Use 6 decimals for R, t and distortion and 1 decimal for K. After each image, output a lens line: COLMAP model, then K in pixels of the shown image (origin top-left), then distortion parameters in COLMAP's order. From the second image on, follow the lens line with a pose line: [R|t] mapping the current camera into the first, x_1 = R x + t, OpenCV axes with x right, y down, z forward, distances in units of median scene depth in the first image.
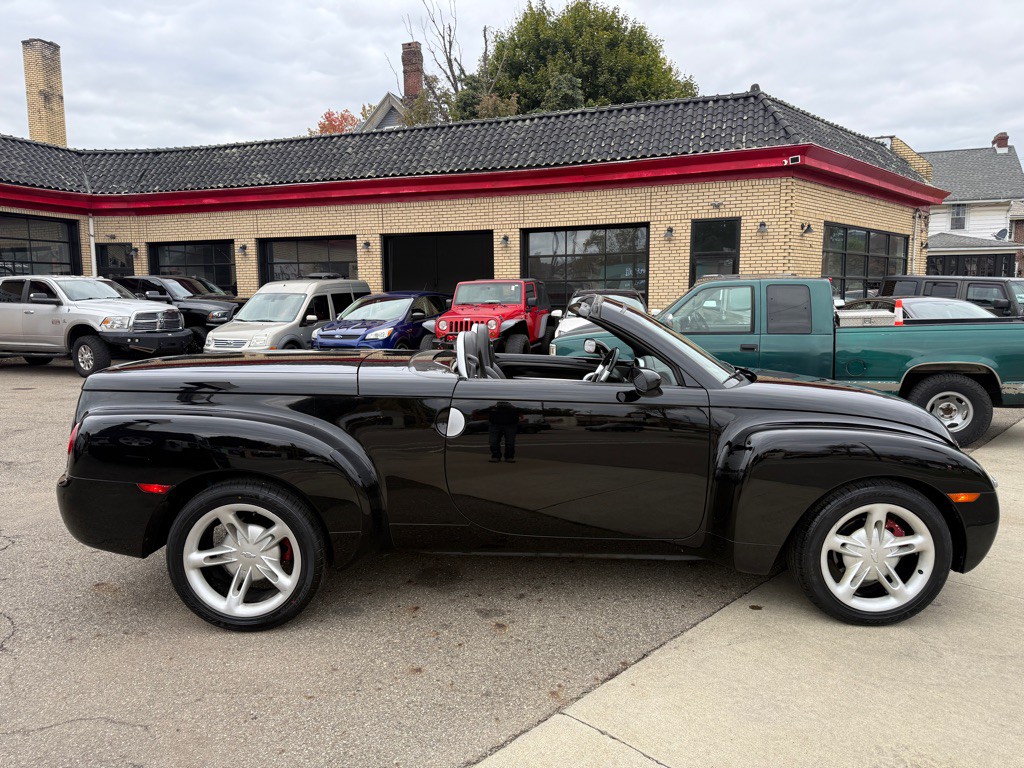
lens RADIAL K [[723.4, 0, 503.8], [0, 723.4, 383.5], [0, 0, 1]] dist [0.014552, -0.018240]
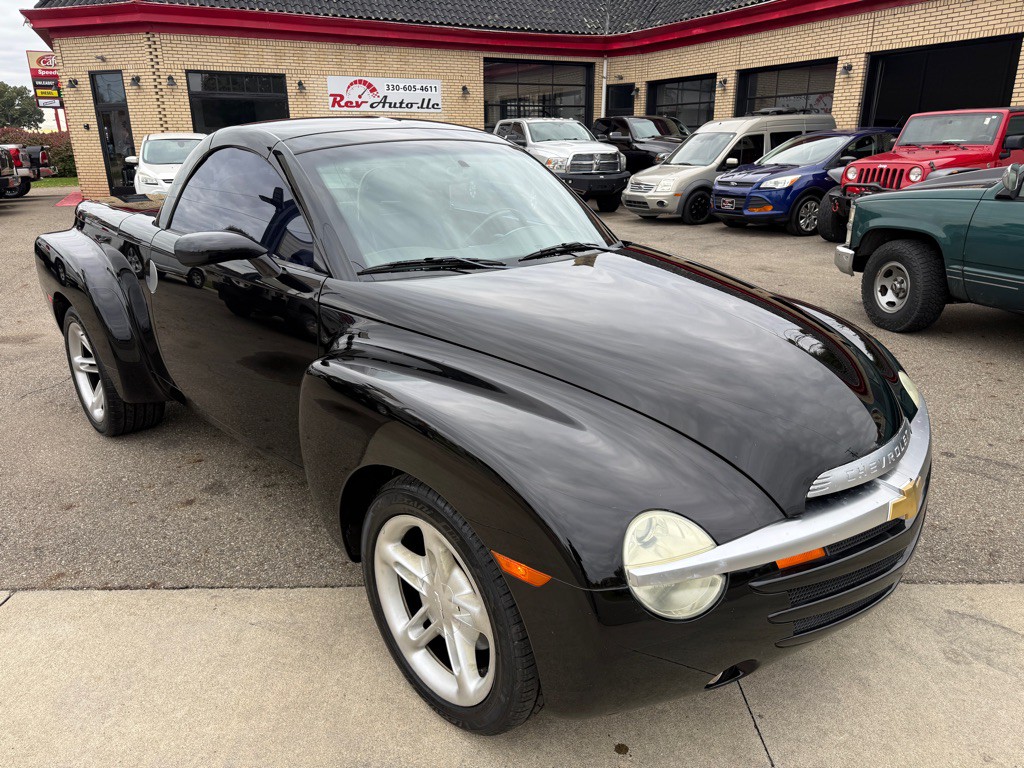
lens RADIAL K [[723.4, 0, 502.7], [0, 723.4, 382.6], [0, 0, 1]] dist [0.014552, -0.018240]
pose [[0.717694, 0.219075, -0.661001, 0.210929], [-0.078802, 0.968678, 0.235487, -0.016470], [0.691886, -0.116919, 0.712477, 0.152472]]
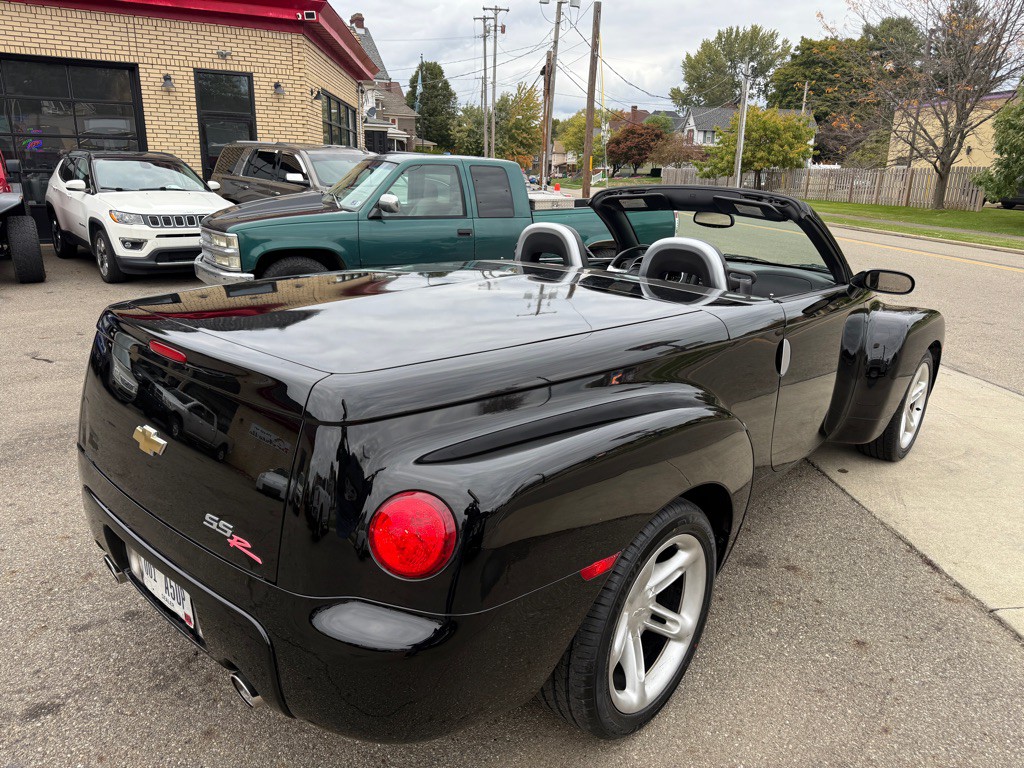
lens RADIAL K [[723.4, 0, 513.8], [0, 723.4, 384.6], [0, 0, 1]] dist [0.014552, -0.018240]
pose [[0.635301, -0.194528, 0.747363, -0.211919], [0.055917, 0.976802, 0.206715, -0.025410], [-0.770238, -0.089536, 0.631441, 0.171679]]
